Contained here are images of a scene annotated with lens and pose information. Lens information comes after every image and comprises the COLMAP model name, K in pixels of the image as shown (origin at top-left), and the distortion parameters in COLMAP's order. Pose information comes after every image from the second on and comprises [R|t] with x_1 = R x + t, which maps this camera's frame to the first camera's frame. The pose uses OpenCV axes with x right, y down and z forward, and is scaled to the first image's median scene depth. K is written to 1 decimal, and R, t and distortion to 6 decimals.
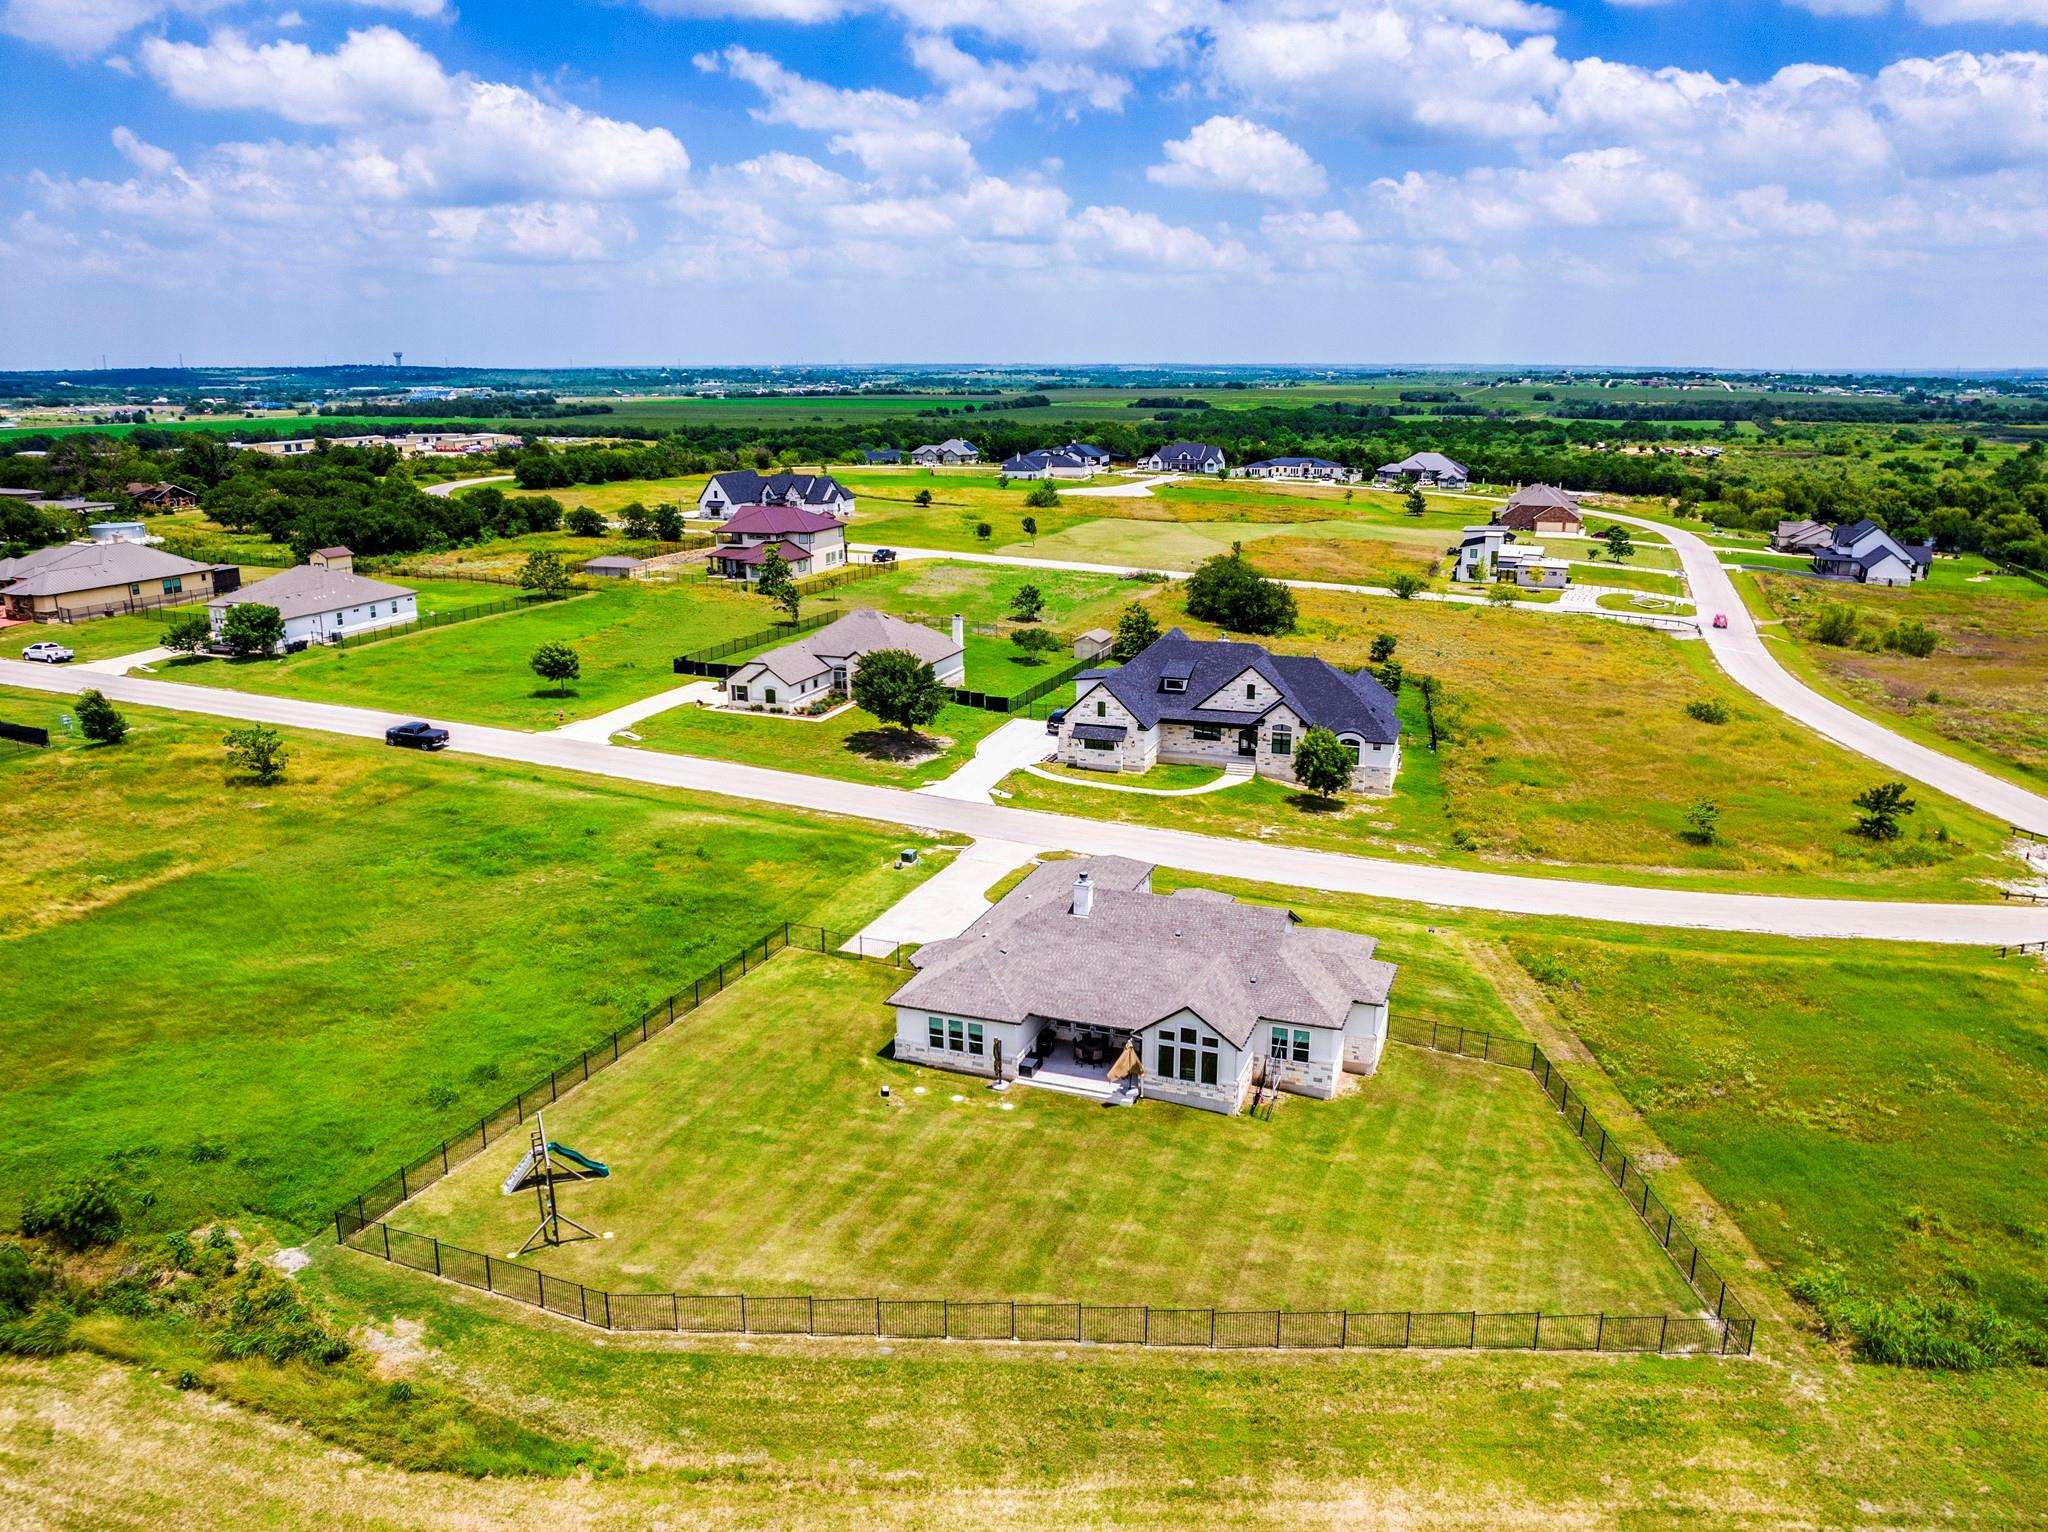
lens RADIAL K [[1476.1, 0, 1047.9], [0, 1476.1, 777.7], [0, 0, 1]] dist [-0.072634, 0.067612]
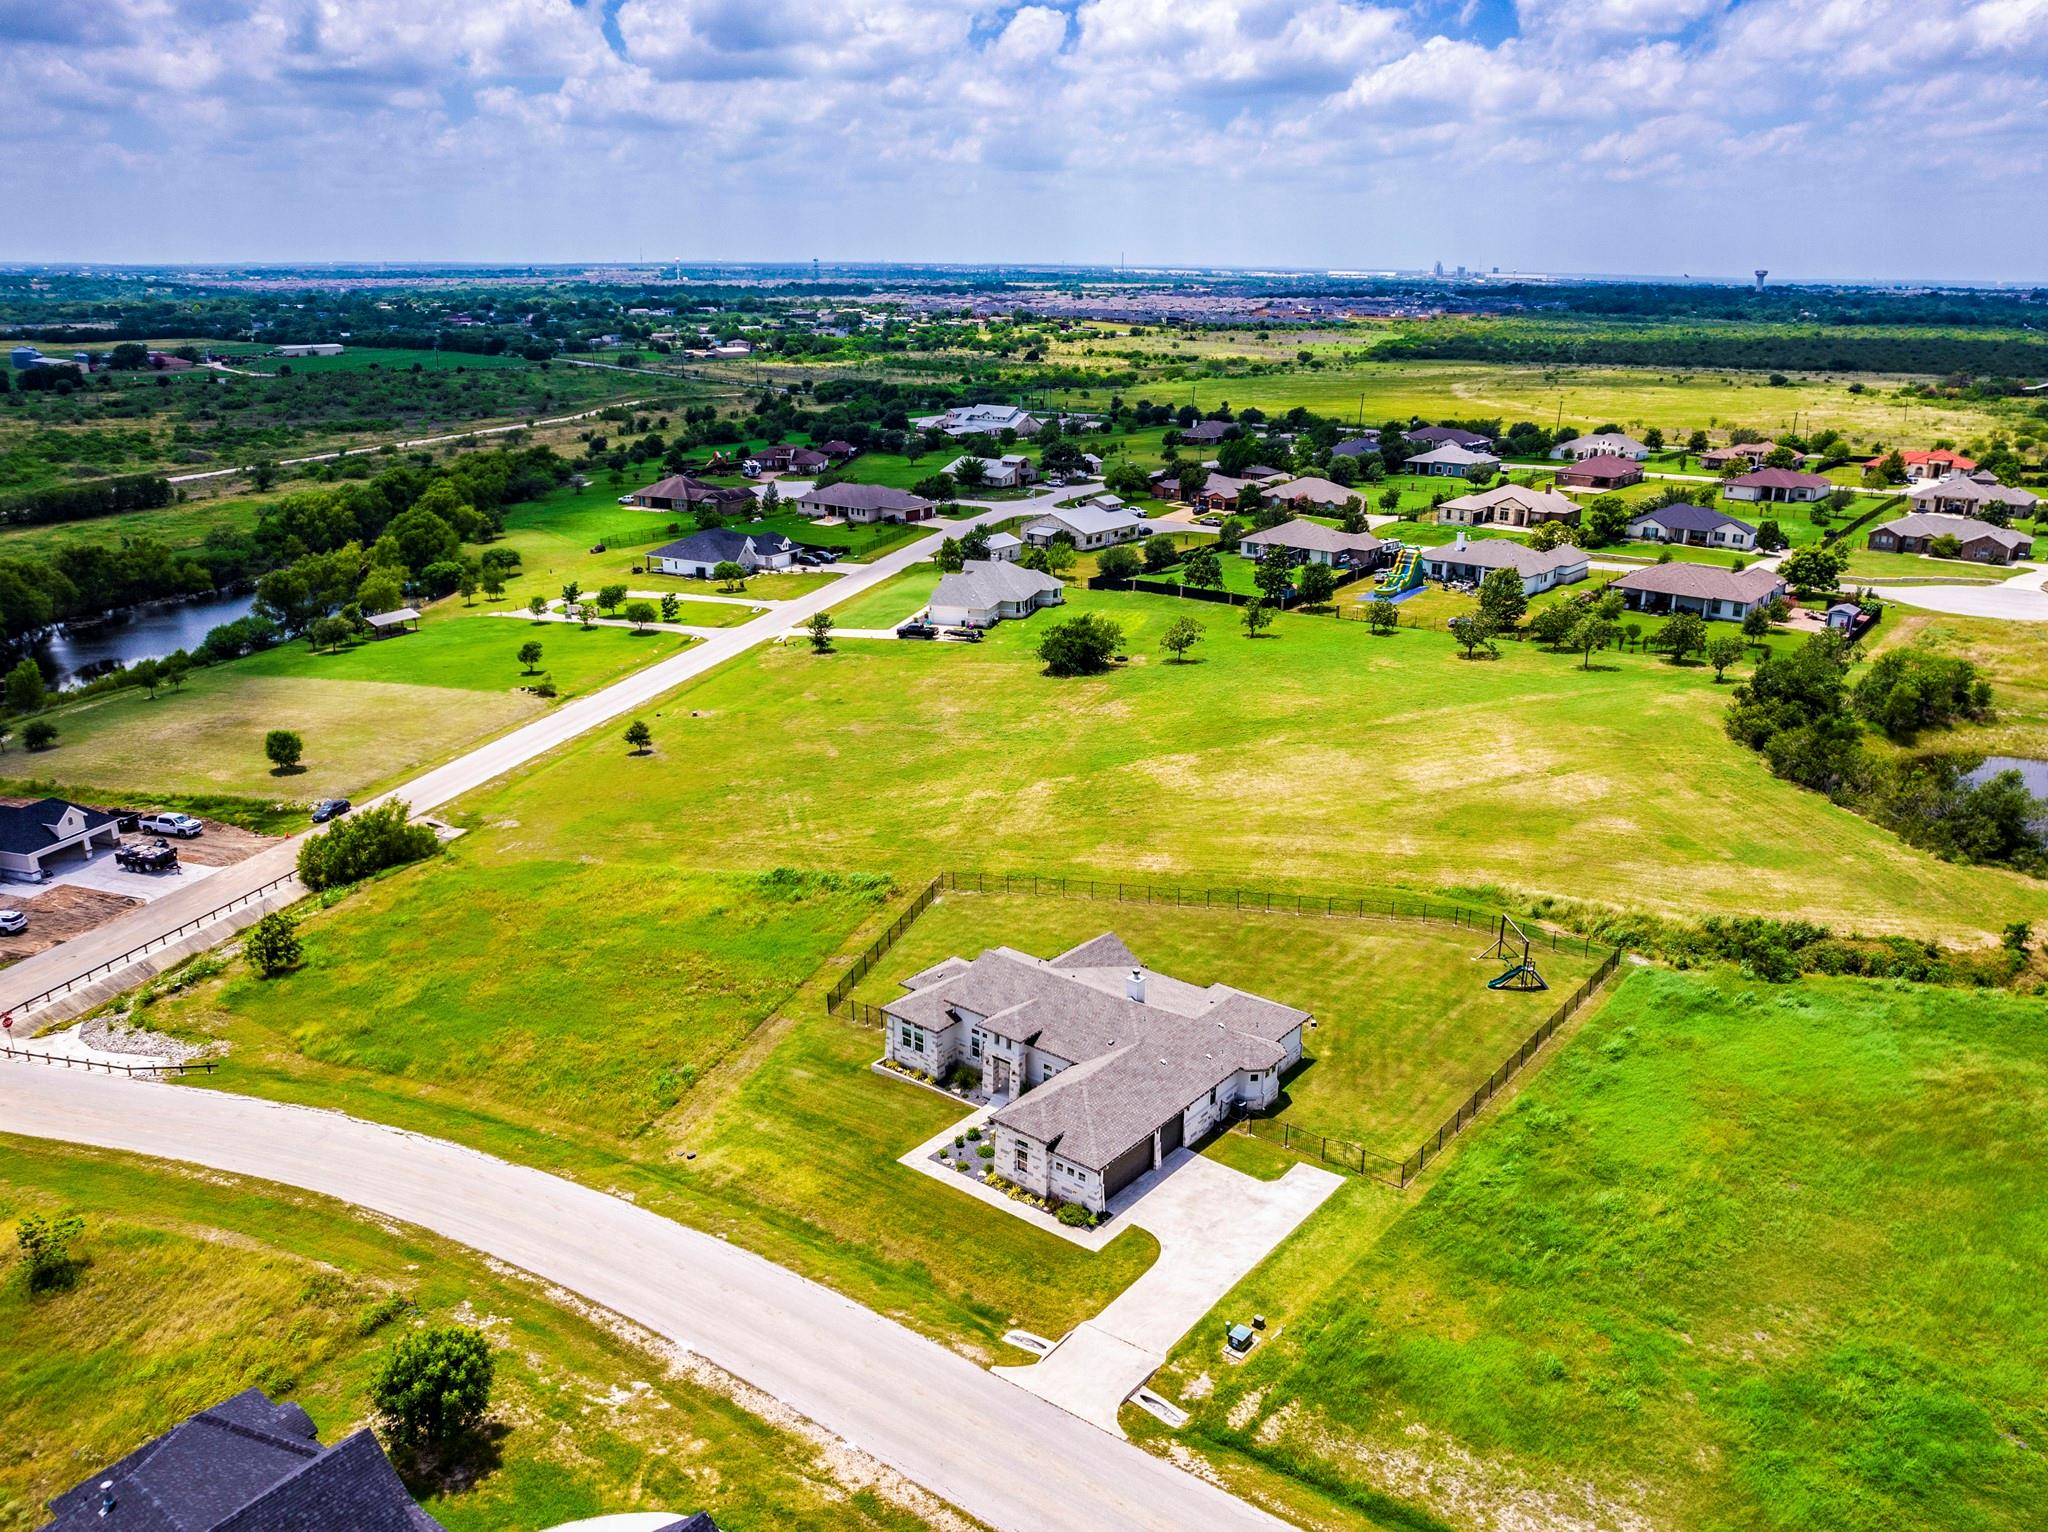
lens RADIAL K [[1573.2, 0, 1024.0], [0, 1573.2, 766.0], [0, 0, 1]] dist [-0.040649, -0.001332]
pose [[-0.945380, -0.105431, 0.308448, -0.180993], [0.083844, 0.835763, 0.542652, -0.526871], [-0.315002, 0.538874, -0.781274, 1.351138]]
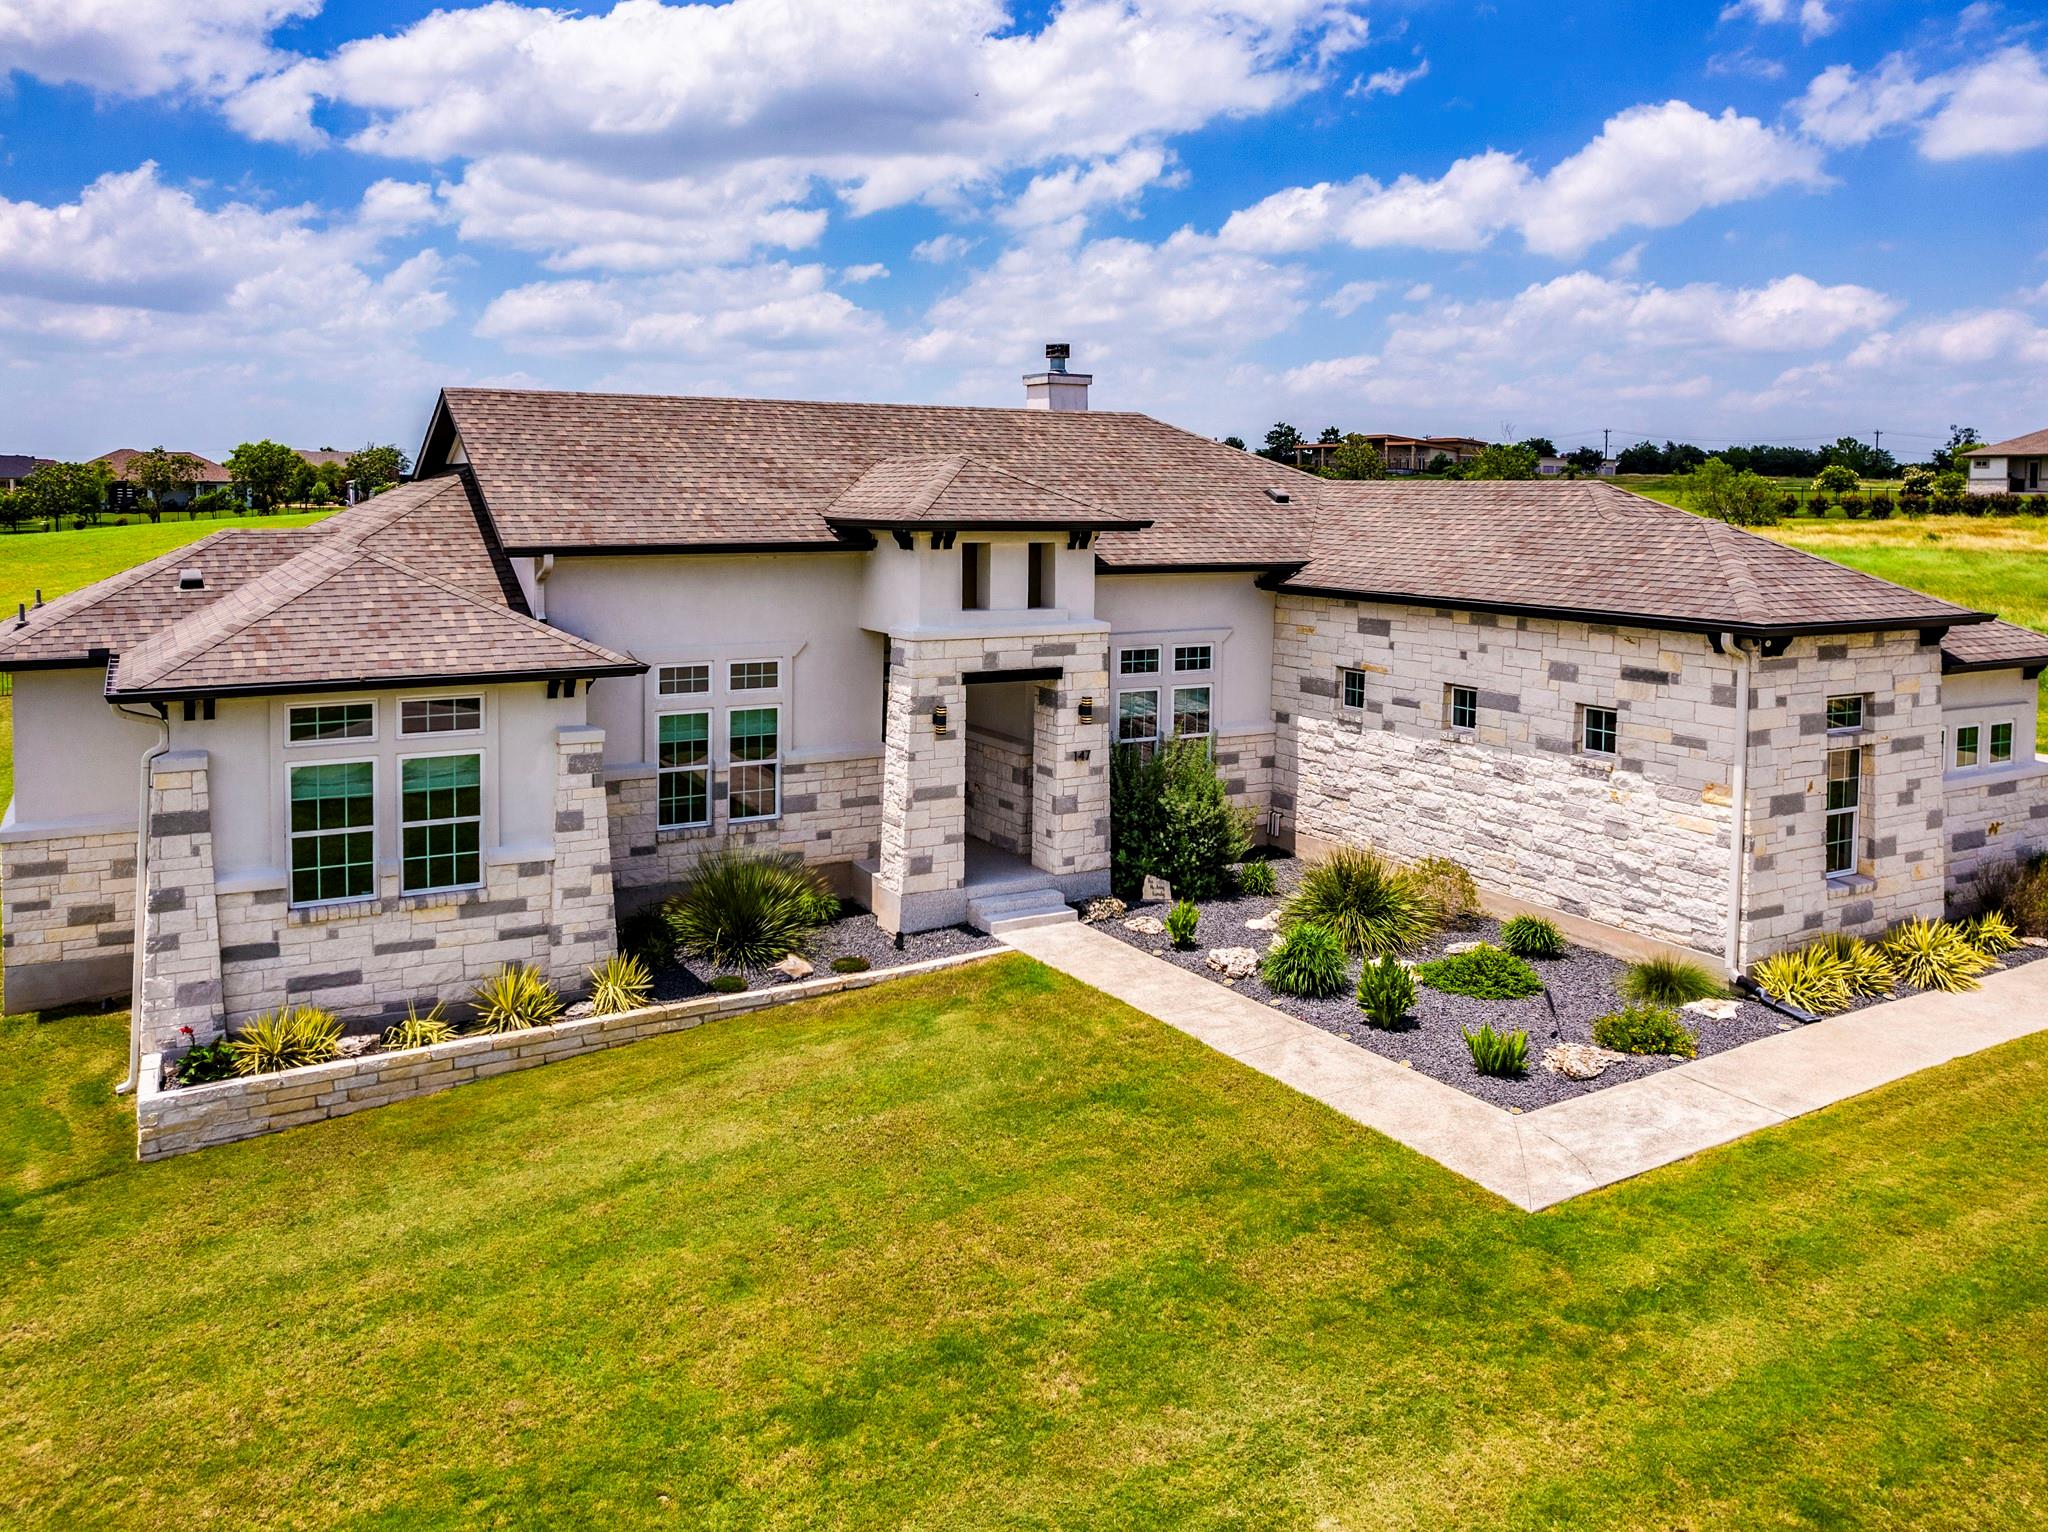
lens RADIAL K [[1555.5, 0, 974.6], [0, 1555.5, 545.2], [0, 0, 1]] dist [-0.041789, 0.001130]
pose [[-0.658178, 0.028077, -0.752339, 0.214376], [-0.206819, 0.954115, 0.216540, 0.026553], [0.723898, 0.298120, -0.622171, 0.866801]]
